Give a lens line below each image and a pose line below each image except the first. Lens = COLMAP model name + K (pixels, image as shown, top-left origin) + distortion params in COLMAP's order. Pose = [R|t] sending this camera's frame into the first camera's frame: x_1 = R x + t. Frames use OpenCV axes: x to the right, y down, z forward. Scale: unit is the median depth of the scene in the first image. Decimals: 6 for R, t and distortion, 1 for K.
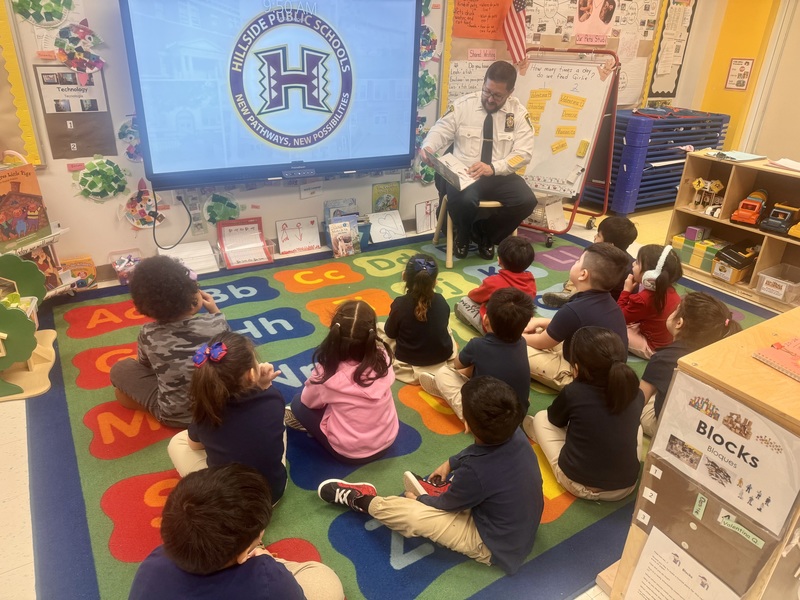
lens RADIAL K [[559.5, 0, 401.6], [0, 559.5, 296.0], [0, 0, 1]] dist [-0.009170, -0.006860]
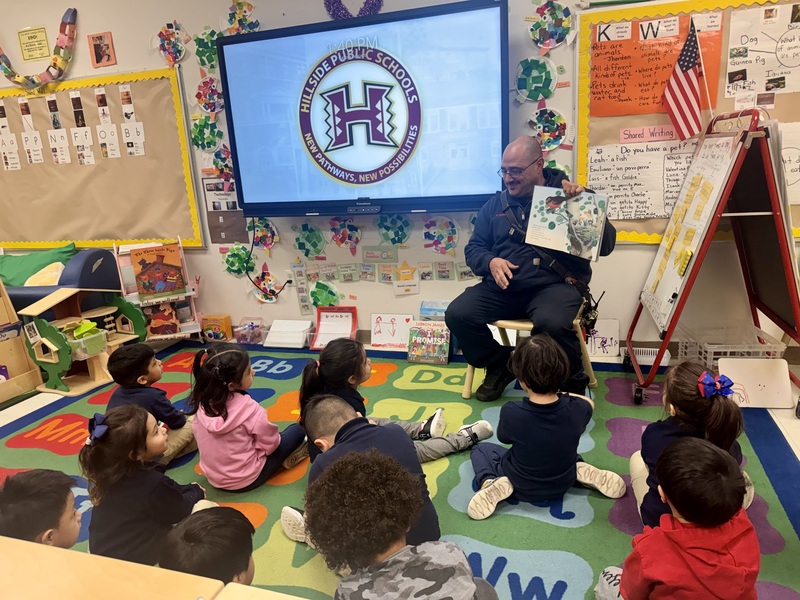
lens RADIAL K [[559.5, 0, 399.8], [0, 559.5, 304.4], [0, 0, 1]] dist [-0.009170, -0.006860]
pose [[0.645275, 0.116808, -0.754968, 0.693048], [-0.238891, 0.969534, -0.054175, -0.128504], [0.725639, 0.215313, 0.653520, 0.441381]]
